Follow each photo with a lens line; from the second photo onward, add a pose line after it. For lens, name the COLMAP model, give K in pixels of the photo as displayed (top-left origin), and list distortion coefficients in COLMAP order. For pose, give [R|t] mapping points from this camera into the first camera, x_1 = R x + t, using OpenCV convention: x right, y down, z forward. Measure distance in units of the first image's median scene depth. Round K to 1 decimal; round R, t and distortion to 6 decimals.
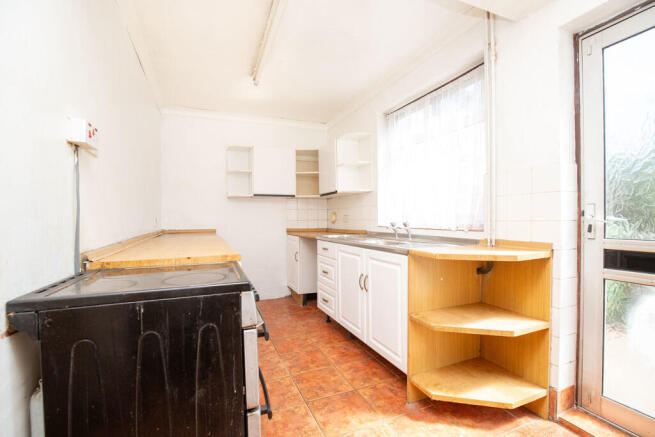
lens RADIAL K [[302.8, 0, 328.2], [0, 302.8, 218.7], [0, 0, 1]] dist [-0.001083, -0.000099]
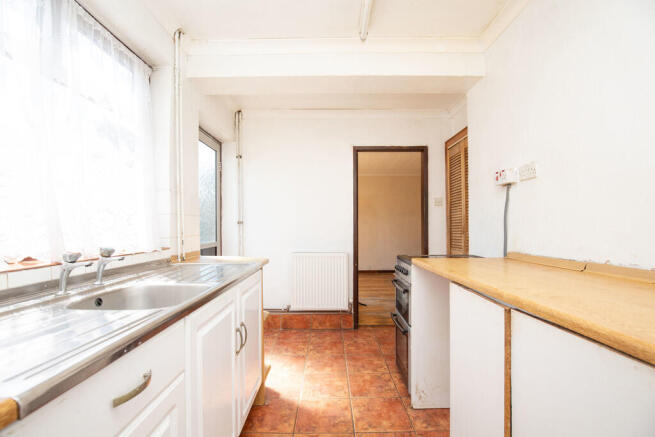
lens RADIAL K [[302.8, 0, 327.0], [0, 302.8, 221.7], [0, 0, 1]] dist [-0.001083, -0.000099]
pose [[-0.920793, 0.008764, 0.389952, -0.384477], [0.006787, 0.999956, -0.006448, -0.038157], [-0.389992, -0.003290, -0.920812, 1.989410]]
